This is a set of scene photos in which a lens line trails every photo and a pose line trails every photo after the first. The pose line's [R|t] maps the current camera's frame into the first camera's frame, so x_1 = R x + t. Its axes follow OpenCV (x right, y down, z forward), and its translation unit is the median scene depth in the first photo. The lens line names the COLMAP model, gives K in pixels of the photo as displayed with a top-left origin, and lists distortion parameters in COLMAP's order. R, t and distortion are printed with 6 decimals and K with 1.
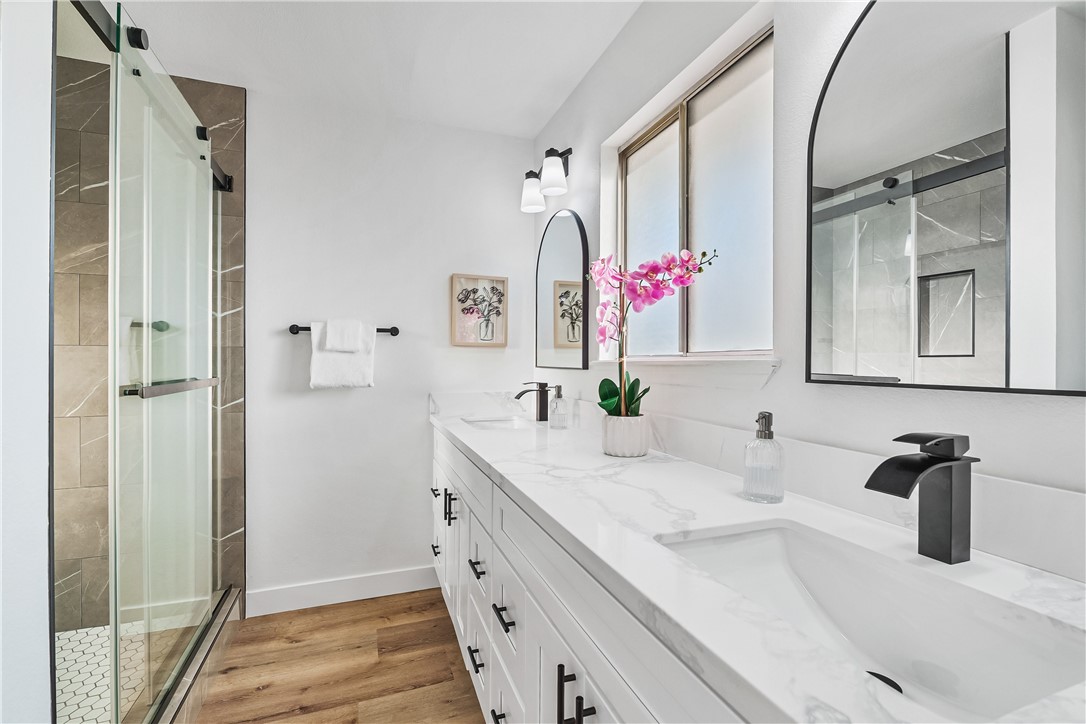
lens RADIAL K [[493.2, 0, 543.0], [0, 493.2, 362.0], [0, 0, 1]] dist [-0.000786, -0.000021]
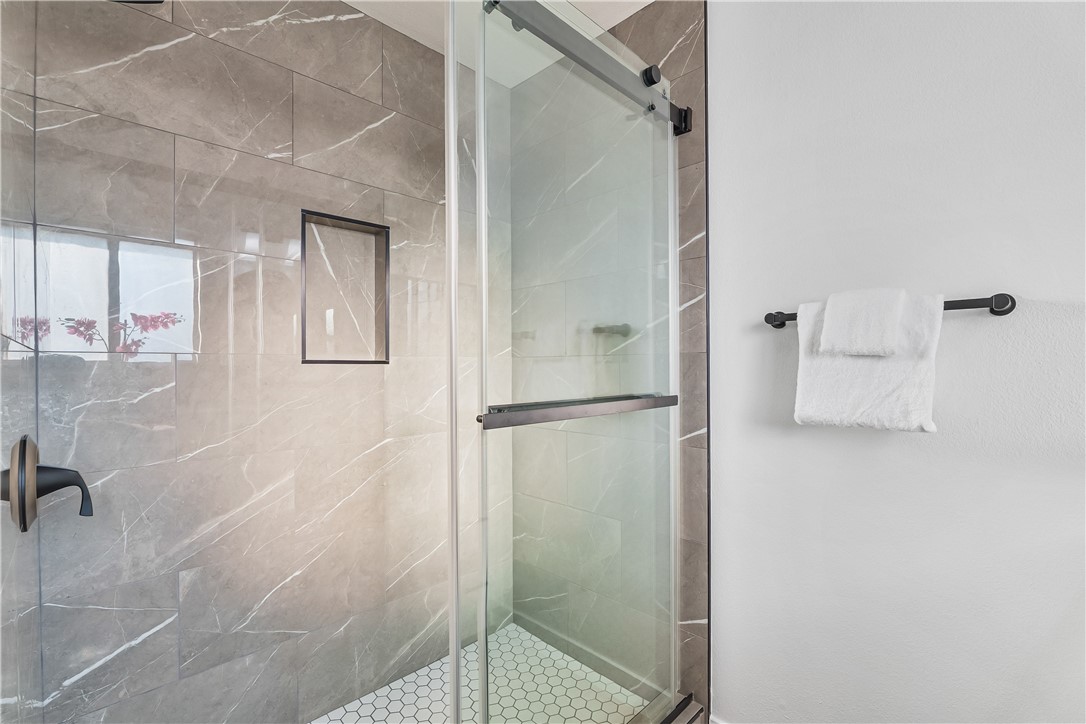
lens RADIAL K [[476.1, 0, 543.0], [0, 476.1, 367.4], [0, 0, 1]] dist [-0.002554, -0.000181]
pose [[0.414157, -0.004329, -0.910195, -0.103916], [0.002120, 0.999991, -0.003791, -0.008354], [0.910203, -0.000360, 0.414162, 0.524615]]
